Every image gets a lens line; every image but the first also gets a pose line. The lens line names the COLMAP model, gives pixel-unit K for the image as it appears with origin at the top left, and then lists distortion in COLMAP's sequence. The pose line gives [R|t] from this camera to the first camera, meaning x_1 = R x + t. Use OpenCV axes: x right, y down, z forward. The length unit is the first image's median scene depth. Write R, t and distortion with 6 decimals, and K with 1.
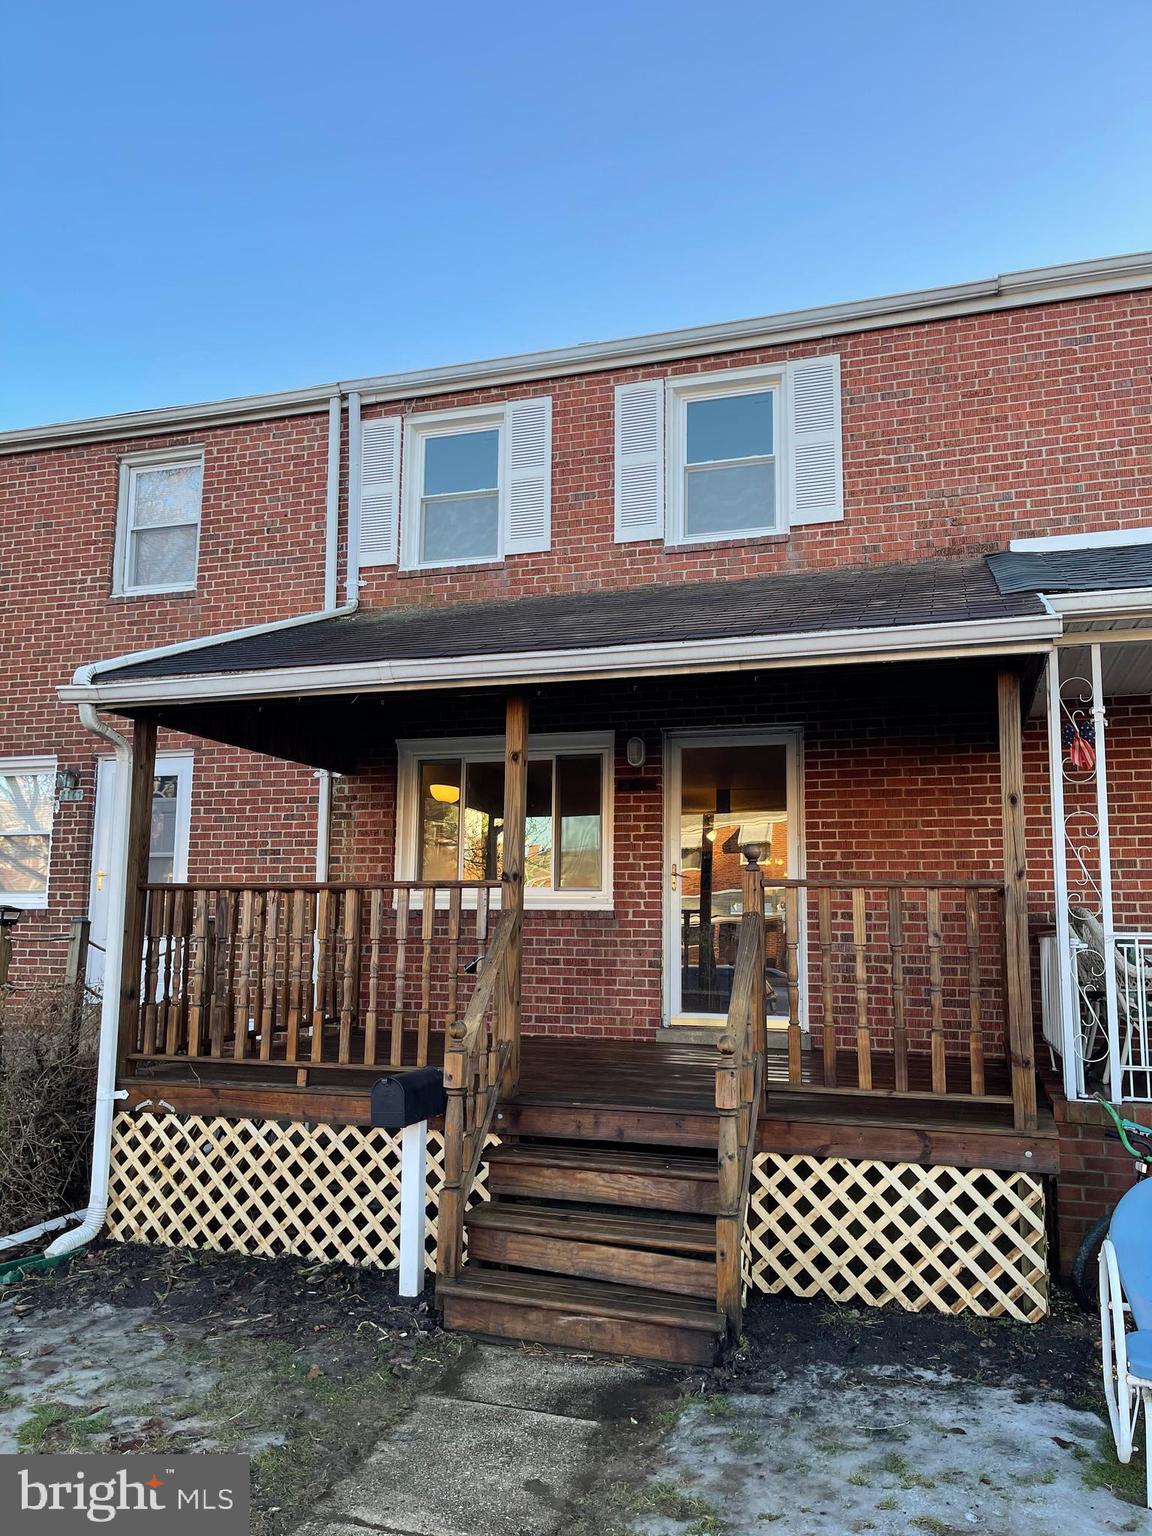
lens RADIAL K [[1148.5, 0, 580.0], [0, 1148.5, 766.9], [0, 0, 1]] dist [0.046240, -0.042391]
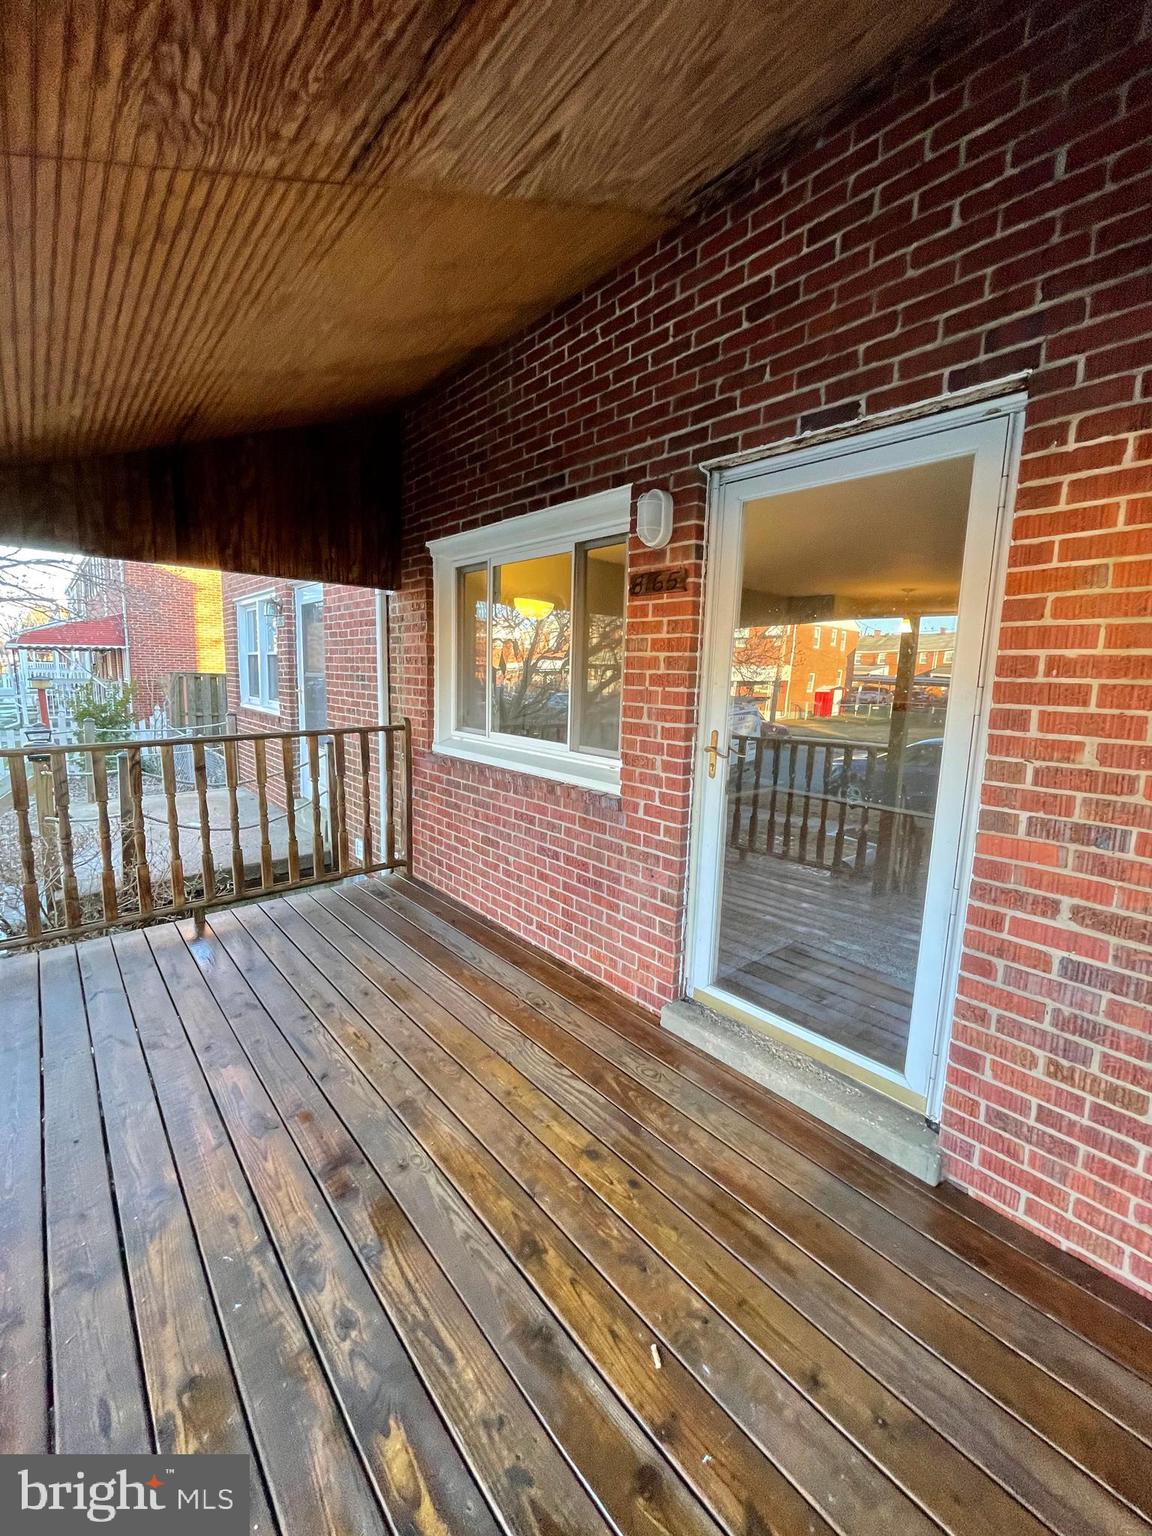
lens RADIAL K [[620.6, 0, 583.9], [0, 620.6, 763.8], [0, 0, 1]] dist [-0.005224, 0.003383]
pose [[0.861521, 0.090794, -0.499538, 0.177745], [0.043082, 0.967260, 0.250105, 0.024082], [0.505891, -0.236992, 0.829403, 0.726707]]
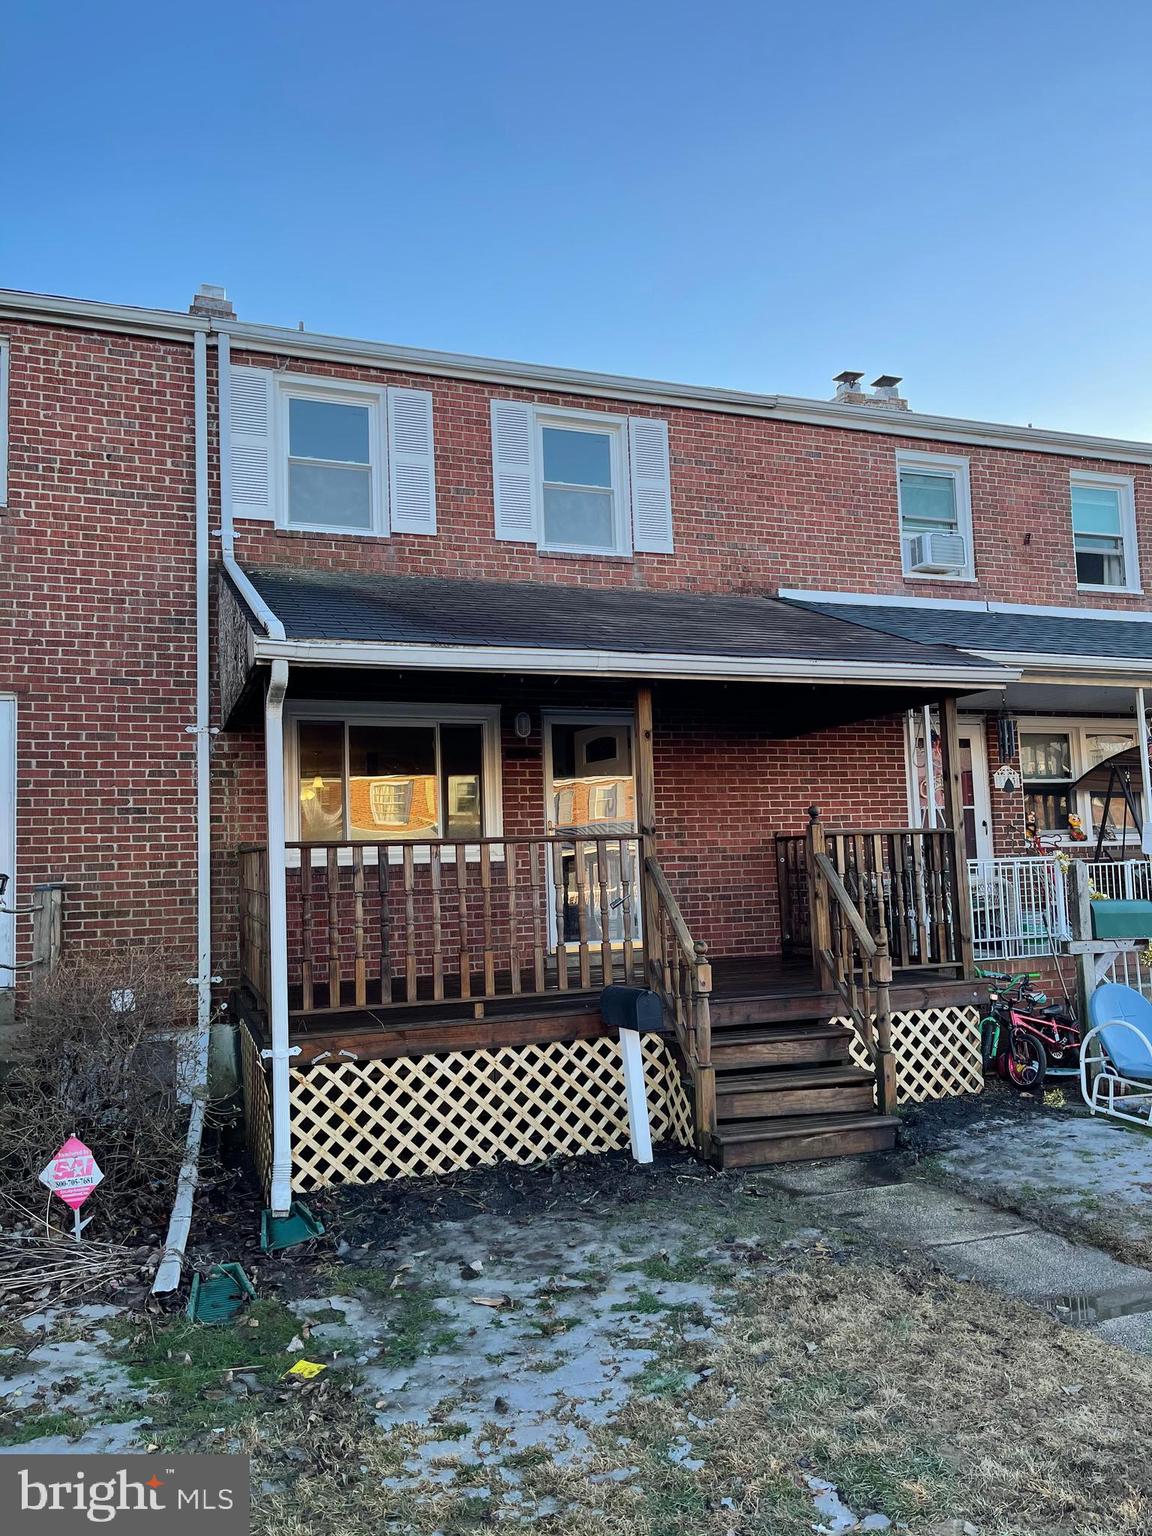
lens RADIAL K [[1148.5, 0, 574.2], [0, 1148.5, 769.4], [0, 0, 1]] dist [0.046240, -0.042391]
pose [[0.772415, 0.022205, 0.634730, -0.661912], [-0.047239, 0.998629, 0.022550, 0.003259], [-0.633359, -0.047402, 0.772405, 0.064080]]
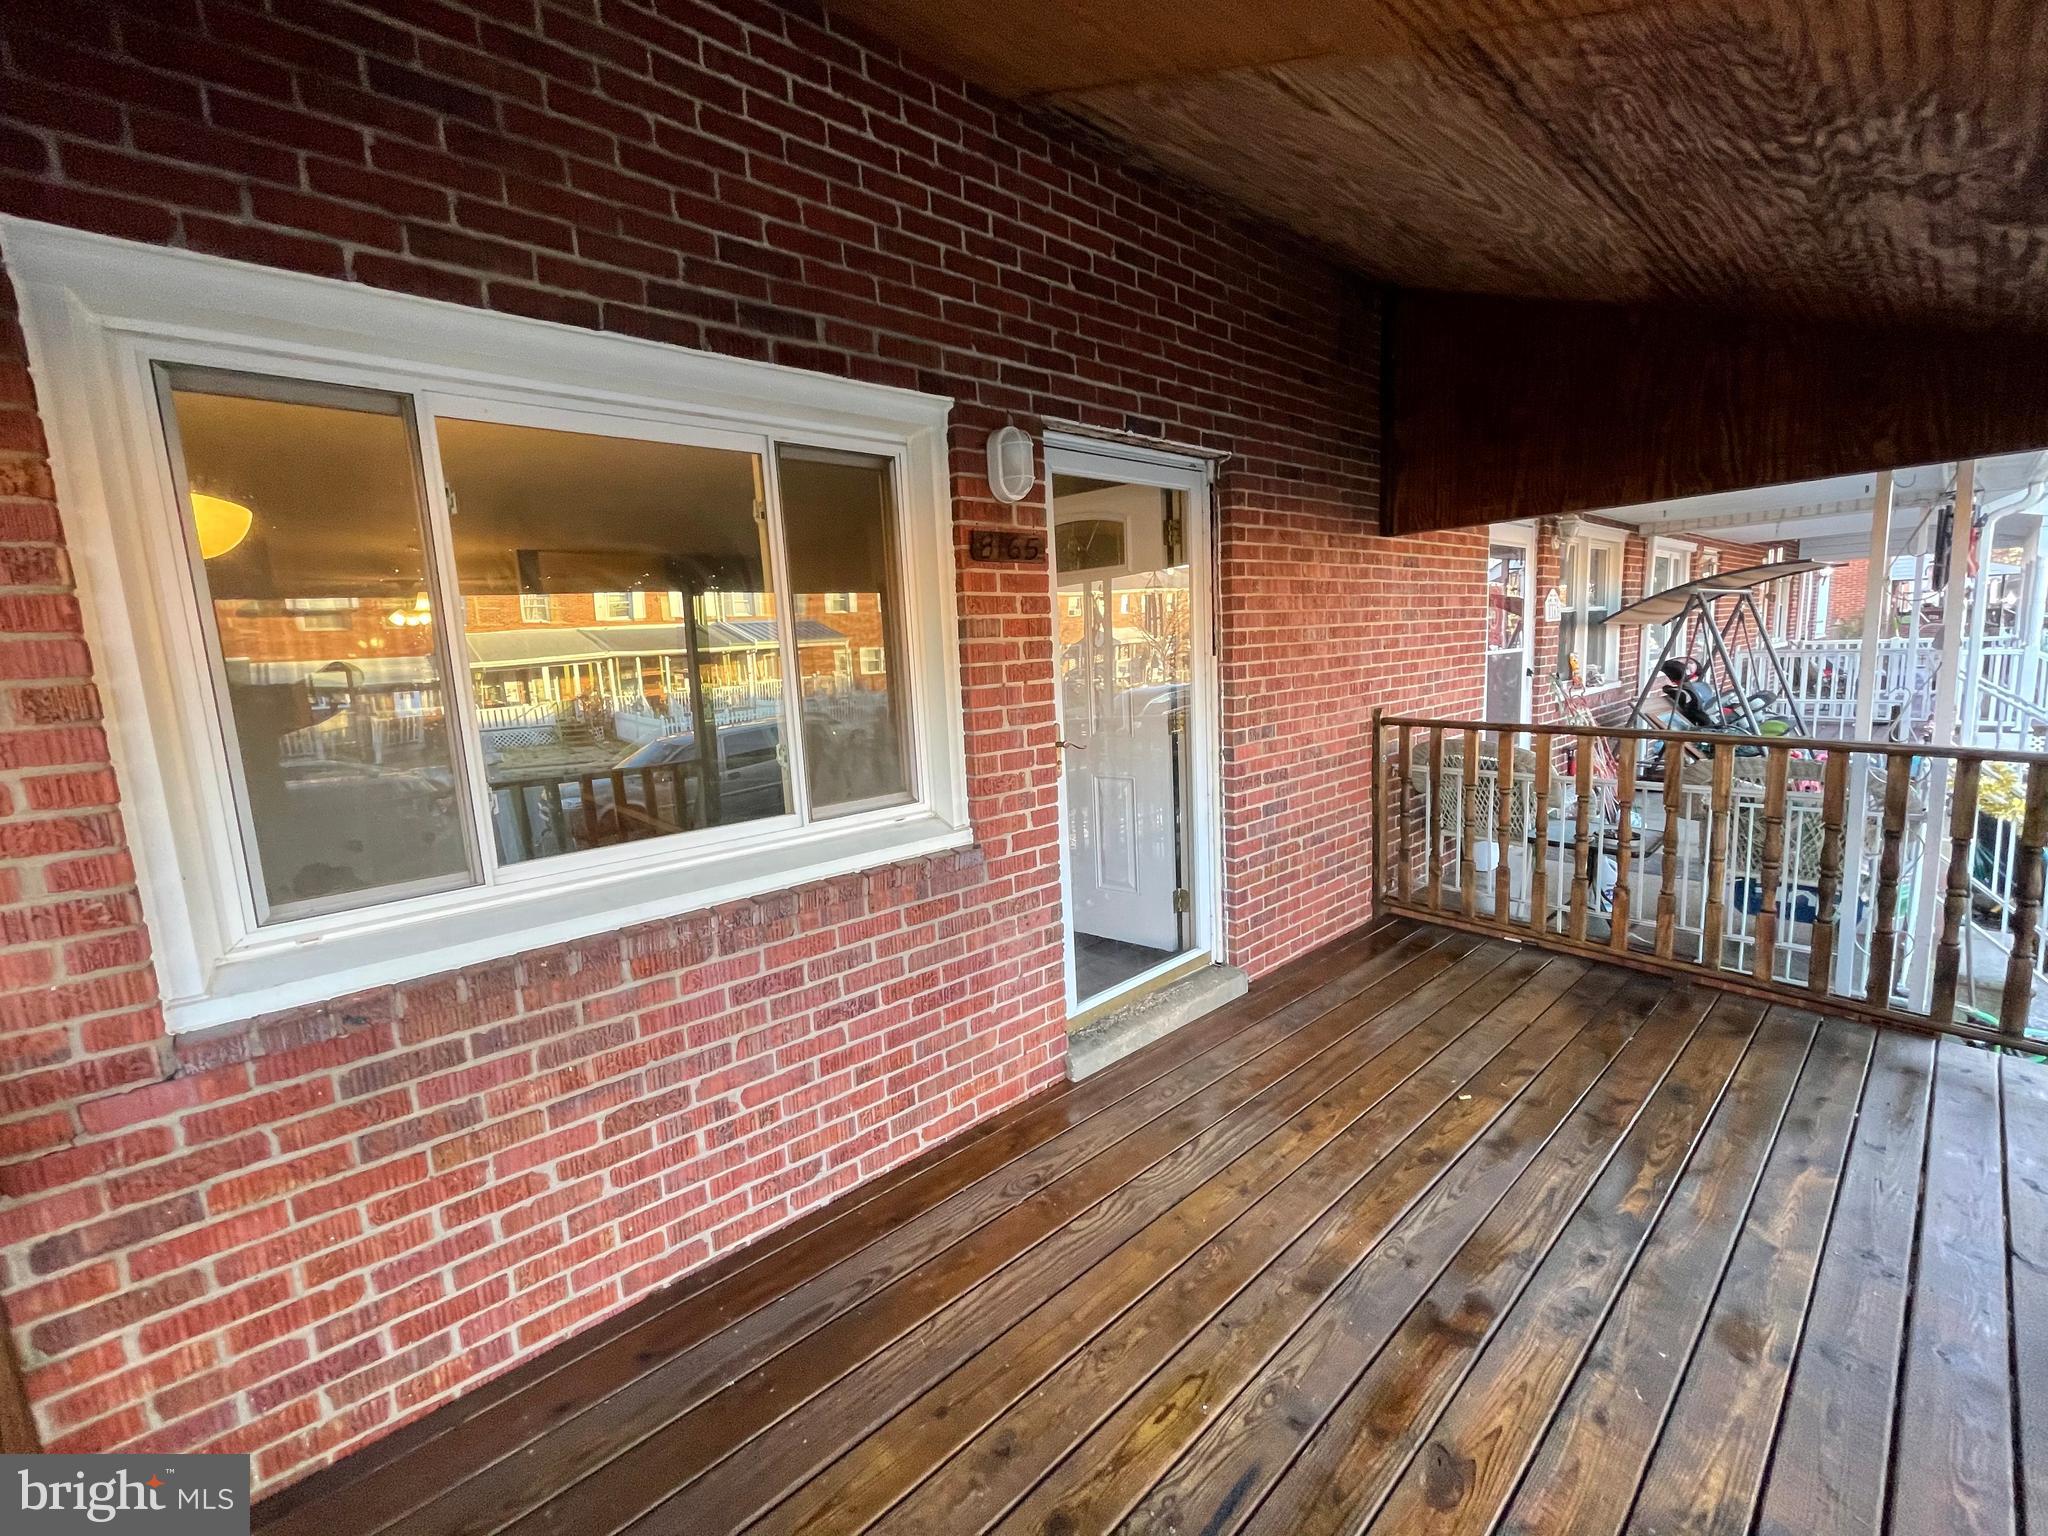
lens RADIAL K [[827.4, 0, 1006.7], [0, 827.4, 771.8], [0, 0, 1]] dist [-0.005224, 0.003383]
pose [[0.514455, -0.159728, 0.842510, -0.224093], [-0.053864, 0.974539, 0.217650, 0.030390], [-0.855824, -0.157352, 0.492753, 0.850146]]
